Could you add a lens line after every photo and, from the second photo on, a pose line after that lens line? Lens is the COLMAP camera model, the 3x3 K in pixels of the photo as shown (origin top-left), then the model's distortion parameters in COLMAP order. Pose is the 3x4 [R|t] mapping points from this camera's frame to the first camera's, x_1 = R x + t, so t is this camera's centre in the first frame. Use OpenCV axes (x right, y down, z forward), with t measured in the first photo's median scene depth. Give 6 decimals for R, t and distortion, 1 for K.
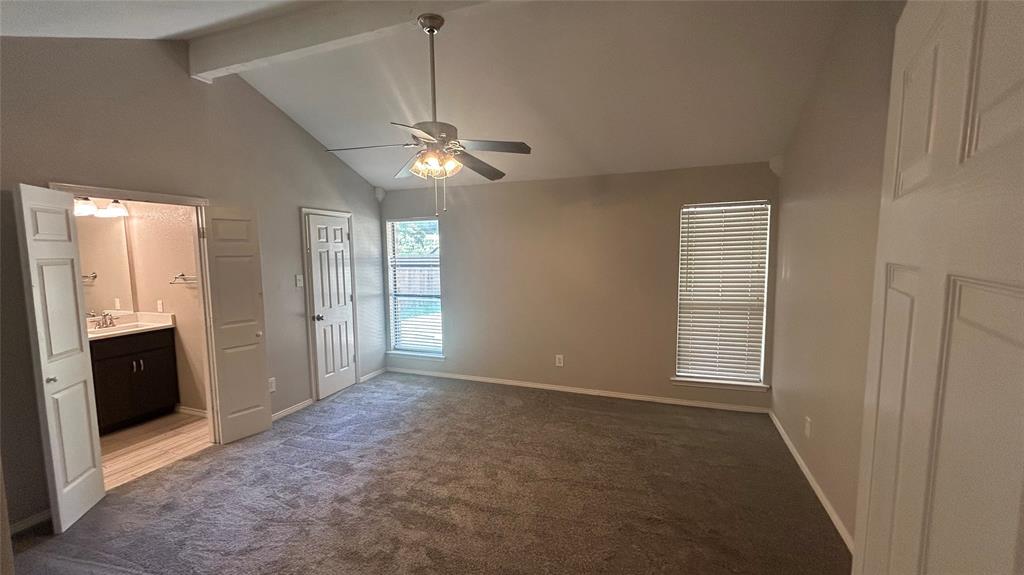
lens RADIAL K [[414.4, 0, 511.0], [0, 414.4, 288.3], [0, 0, 1]] dist [-0.000260, 0.000605]
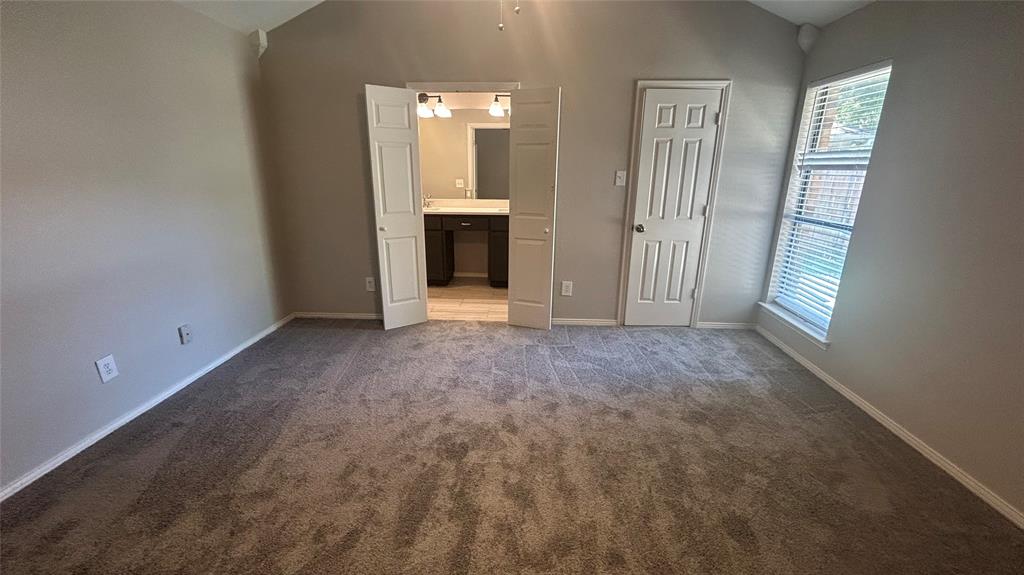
lens RADIAL K [[414.4, 0, 511.0], [0, 414.4, 288.3], [0, 0, 1]] dist [-0.000260, 0.000605]
pose [[0.303066, 0.284126, -0.909628, 0.228275], [-0.098929, 0.958743, 0.266506, -0.006807], [0.947821, 0.009220, 0.318671, 0.531634]]
